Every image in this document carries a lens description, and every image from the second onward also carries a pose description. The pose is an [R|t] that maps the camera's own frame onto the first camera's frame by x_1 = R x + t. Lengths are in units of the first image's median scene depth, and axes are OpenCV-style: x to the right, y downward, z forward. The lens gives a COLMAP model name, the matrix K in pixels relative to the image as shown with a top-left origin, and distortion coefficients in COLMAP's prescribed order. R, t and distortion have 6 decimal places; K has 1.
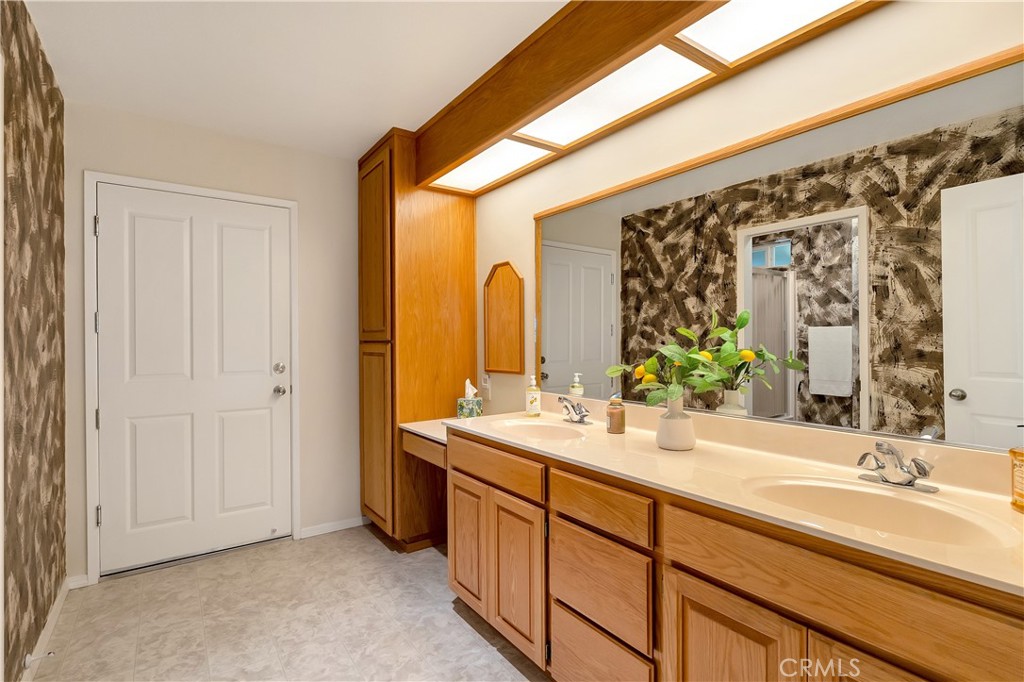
lens RADIAL K [[483.4, 0, 511.5], [0, 483.4, 342.0], [0, 0, 1]] dist [-0.006183, -0.000644]
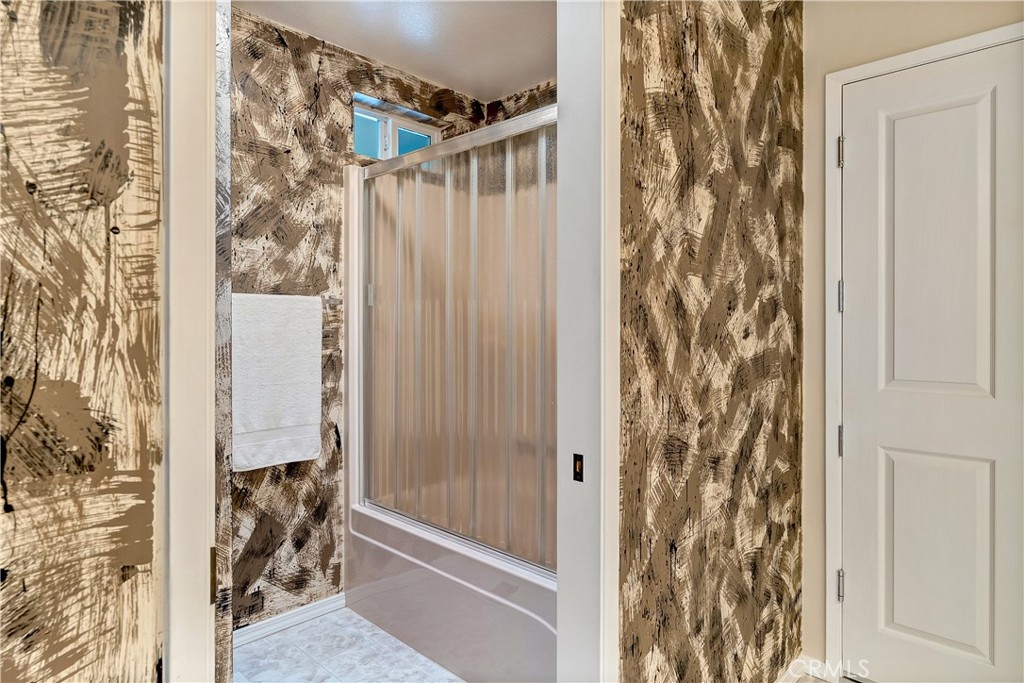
lens RADIAL K [[602.8, 0, 503.7], [0, 602.8, 328.9], [0, 0, 1]] dist [-0.005097, 0.001105]
pose [[0.189817, 0.008122, -0.981786, -0.159168], [-0.002976, 0.999966, 0.007697, -0.000270], [0.981815, 0.001461, 0.189835, 0.468754]]
